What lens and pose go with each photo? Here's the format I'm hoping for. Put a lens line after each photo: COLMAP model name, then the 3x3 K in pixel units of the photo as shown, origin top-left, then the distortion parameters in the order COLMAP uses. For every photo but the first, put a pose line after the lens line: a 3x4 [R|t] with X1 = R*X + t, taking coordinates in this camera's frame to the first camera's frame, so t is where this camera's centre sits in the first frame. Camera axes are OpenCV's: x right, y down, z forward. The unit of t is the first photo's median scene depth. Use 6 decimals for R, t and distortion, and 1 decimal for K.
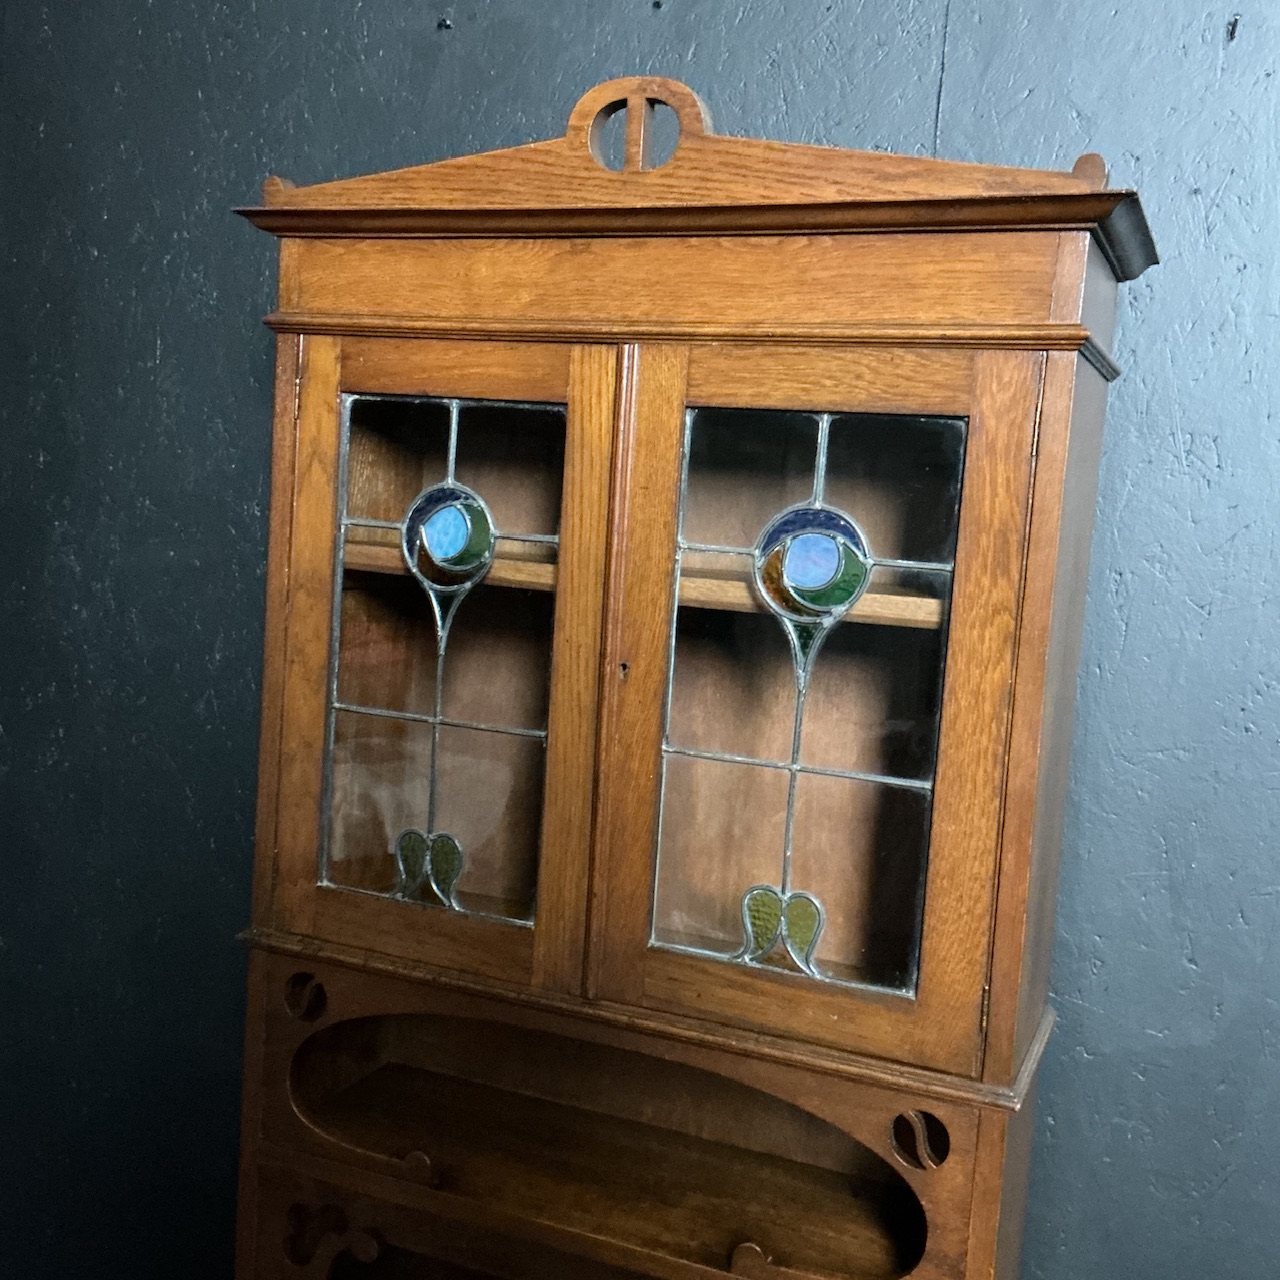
lens RADIAL K [[1413.0, 0, 598.0], [0, 1413.0, 623.3], [0, 0, 1]] dist [0.010530, 0.000000]
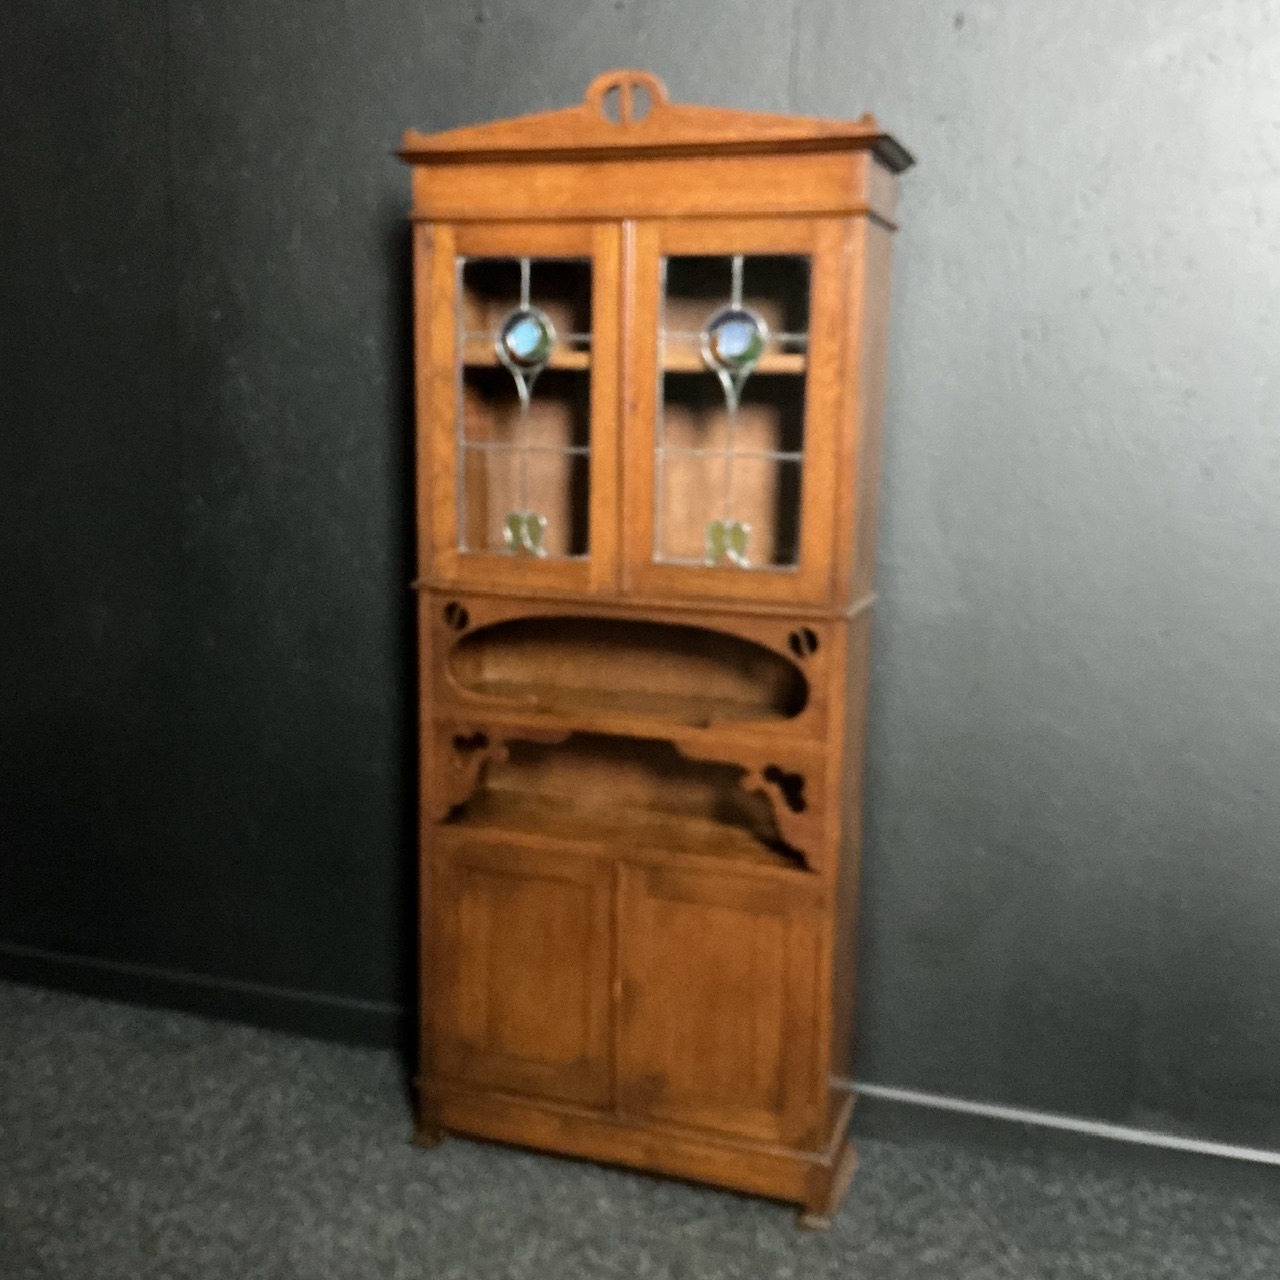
lens RADIAL K [[1413.0, 0, 636.9], [0, 1413.0, 642.9], [0, 0, 1]] dist [0.010530, 0.000000]
pose [[0.995906, -0.057483, 0.069766, -0.118898], [0.050896, 0.994385, 0.092777, 0.161777], [-0.074707, -0.088846, 0.993240, -0.804023]]
